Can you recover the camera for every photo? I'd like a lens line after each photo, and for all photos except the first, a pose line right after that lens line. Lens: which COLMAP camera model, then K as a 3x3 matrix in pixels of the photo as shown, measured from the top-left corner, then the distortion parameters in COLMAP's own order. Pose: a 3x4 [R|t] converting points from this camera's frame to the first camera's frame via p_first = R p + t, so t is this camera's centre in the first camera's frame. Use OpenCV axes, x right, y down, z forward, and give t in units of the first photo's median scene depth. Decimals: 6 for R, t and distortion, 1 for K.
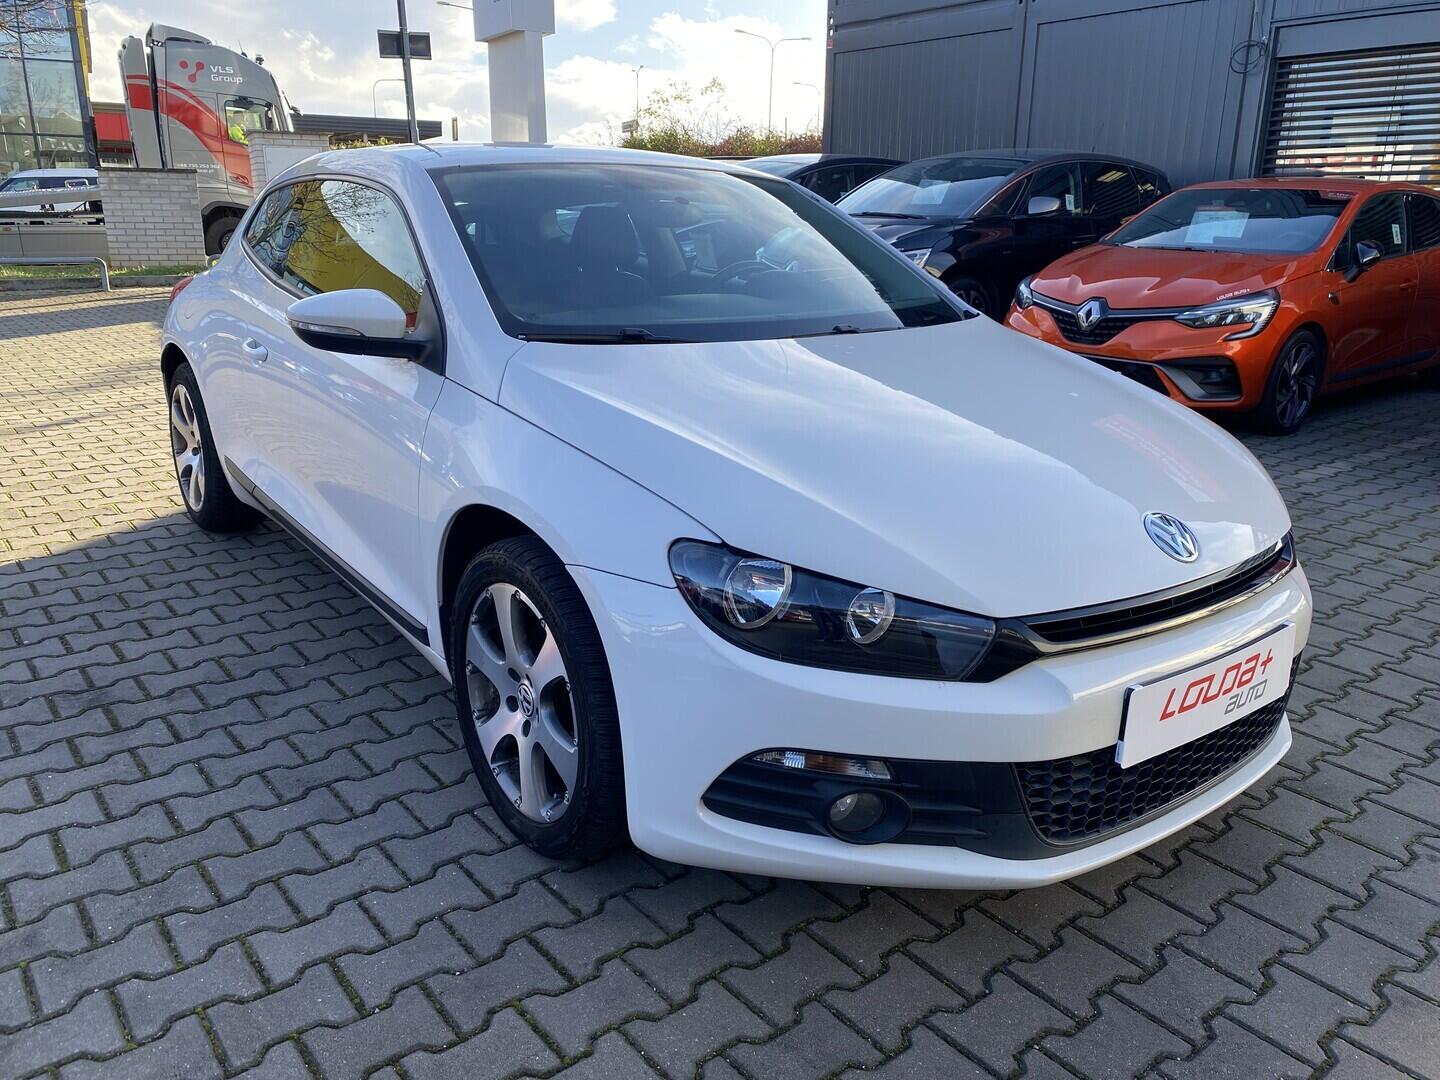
lens RADIAL K [[1087.3, 0, 726.8], [0, 1087.3, 546.3], [0, 0, 1]] dist [0.026453, -0.034284]
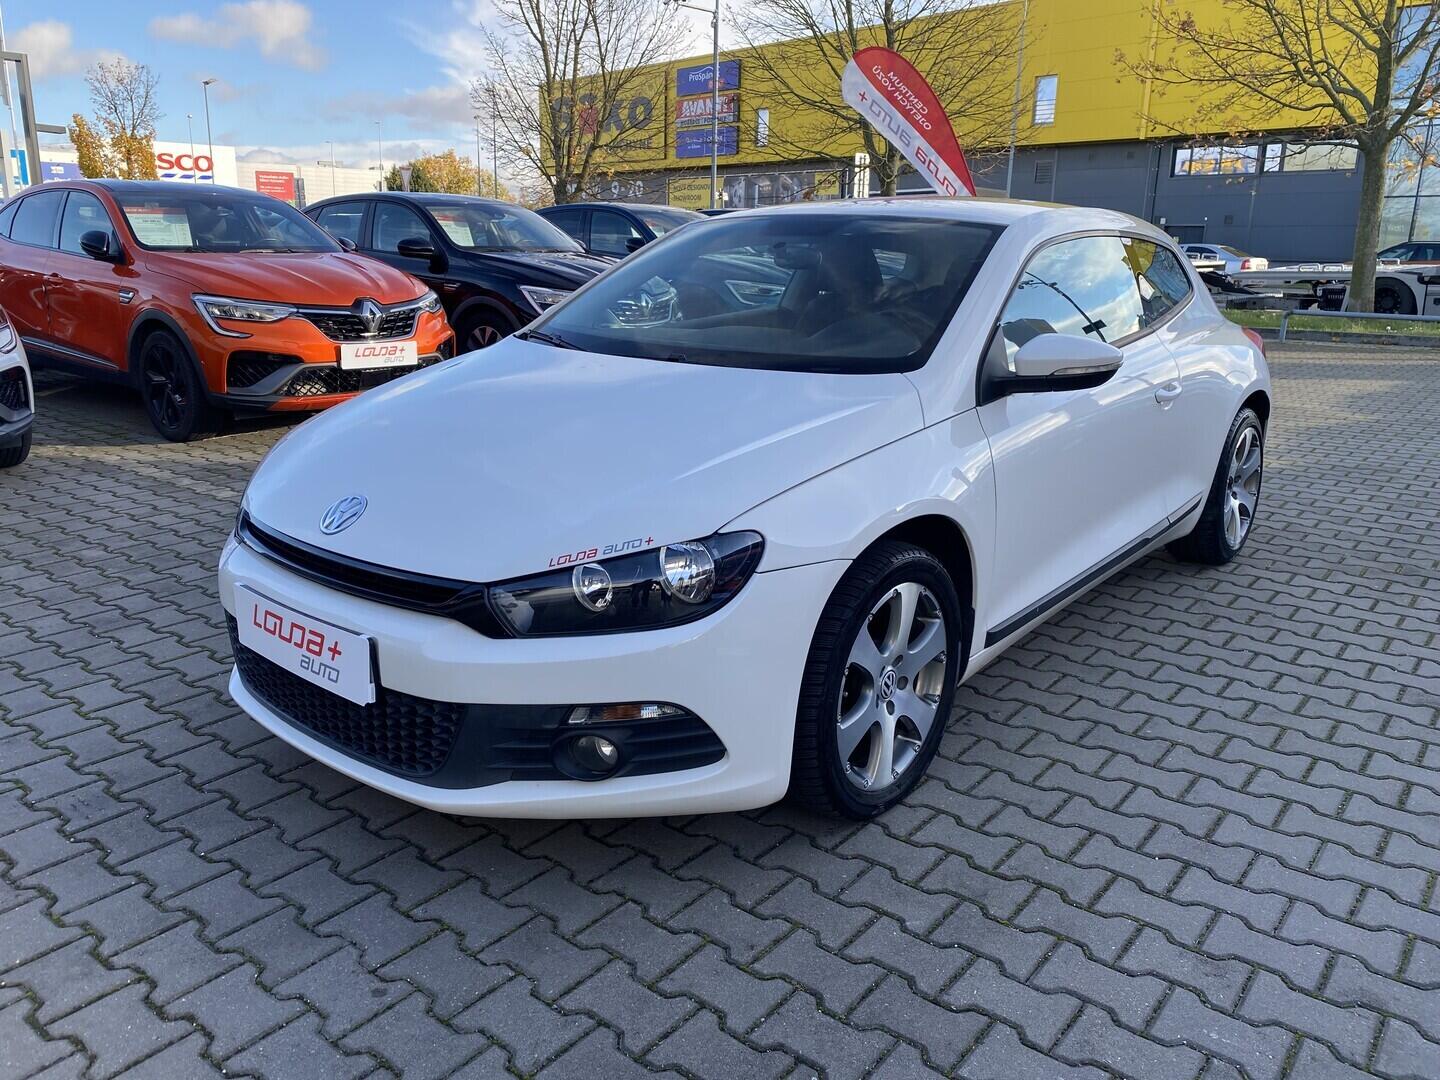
lens RADIAL K [[1087.3, 0, 722.5], [0, 1087.3, 544.2], [0, 0, 1]] dist [0.026453, -0.034284]
pose [[0.219823, 0.247279, -0.943680, 0.235843], [-0.300661, 0.937426, 0.175603, -0.044878], [0.928052, 0.245126, 0.280415, 0.153899]]
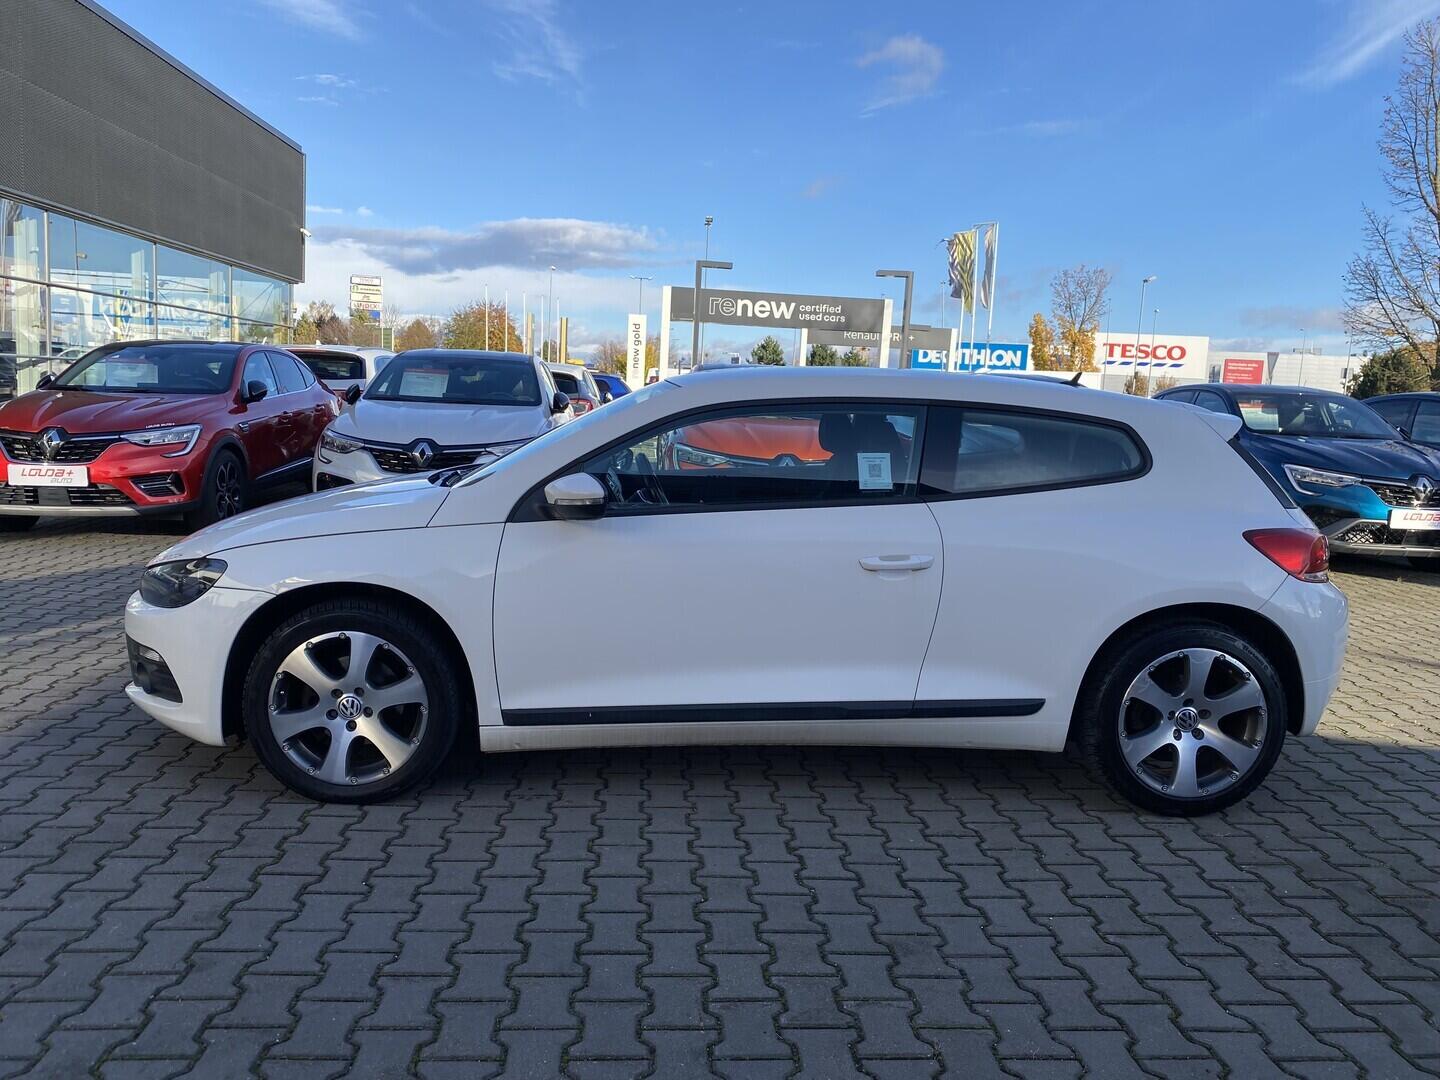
lens RADIAL K [[1087.3, 0, 719.7], [0, 1087.3, 535.3], [0, 0, 1]] dist [0.026453, -0.034284]
pose [[-0.562783, 0.062476, -0.824241, 0.230055], [-0.297707, 0.914904, 0.272619, -0.127844], [0.771133, 0.398807, -0.496293, 0.410352]]
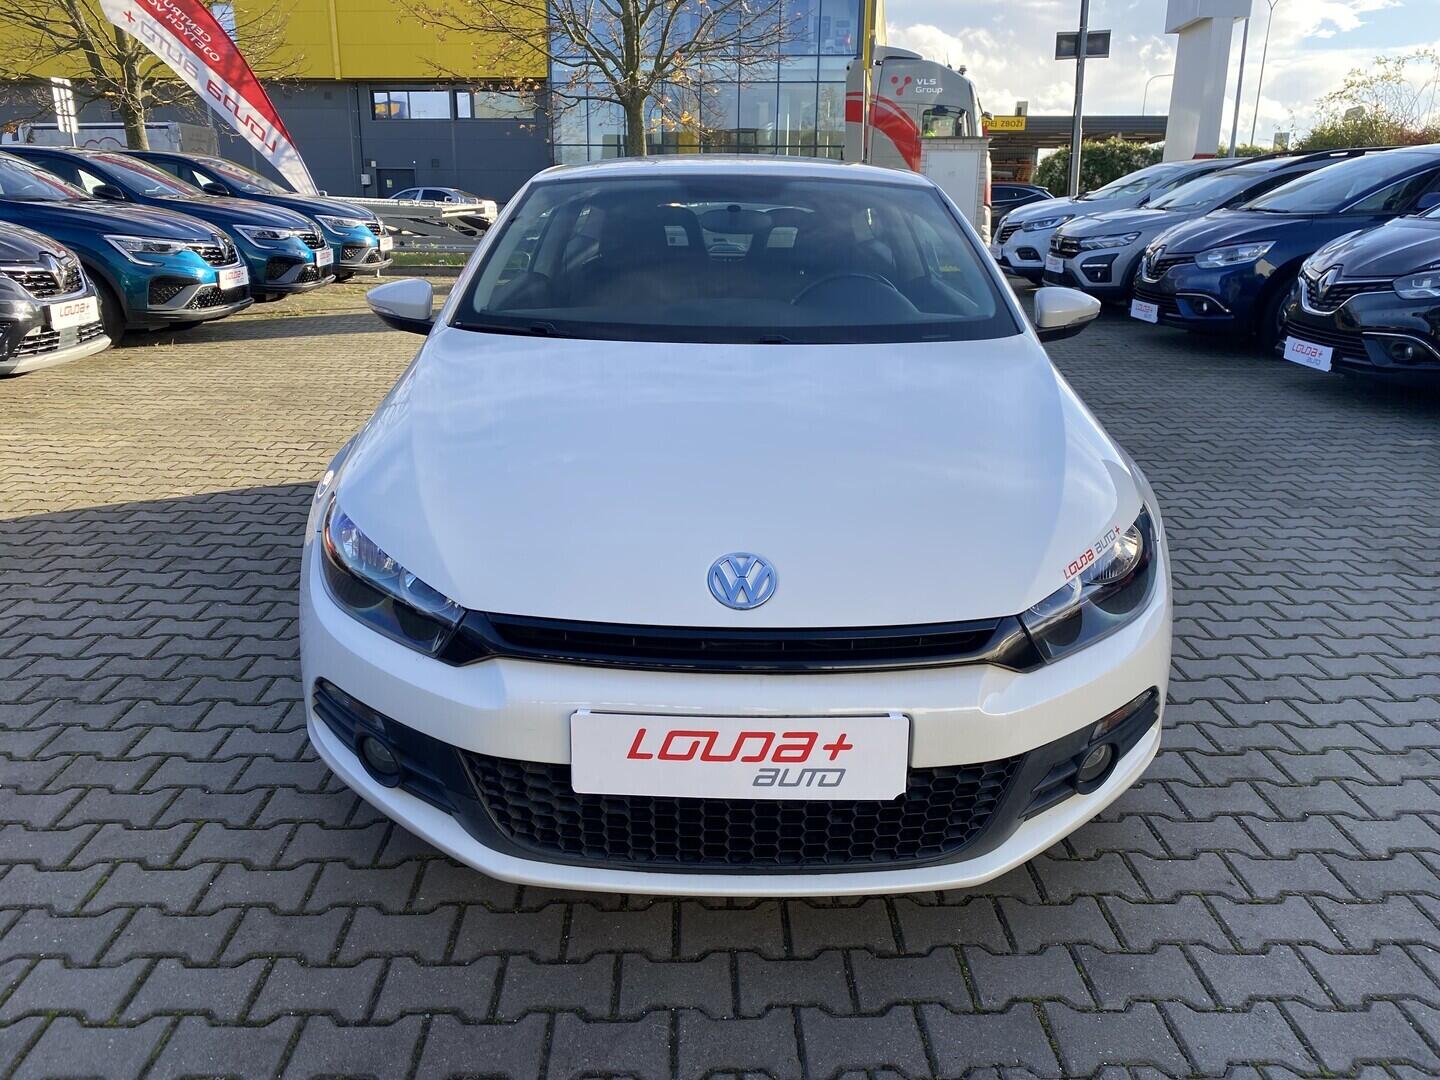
lens RADIAL K [[1087.3, 0, 718.8], [0, 1087.3, 531.9], [0, 0, 1]] dist [0.026453, -0.034284]
pose [[0.796133, 0.170337, -0.580653, 0.132908], [-0.176571, 0.983197, 0.046329, -0.012523], [0.578788, 0.065643, 0.812832, 0.035791]]
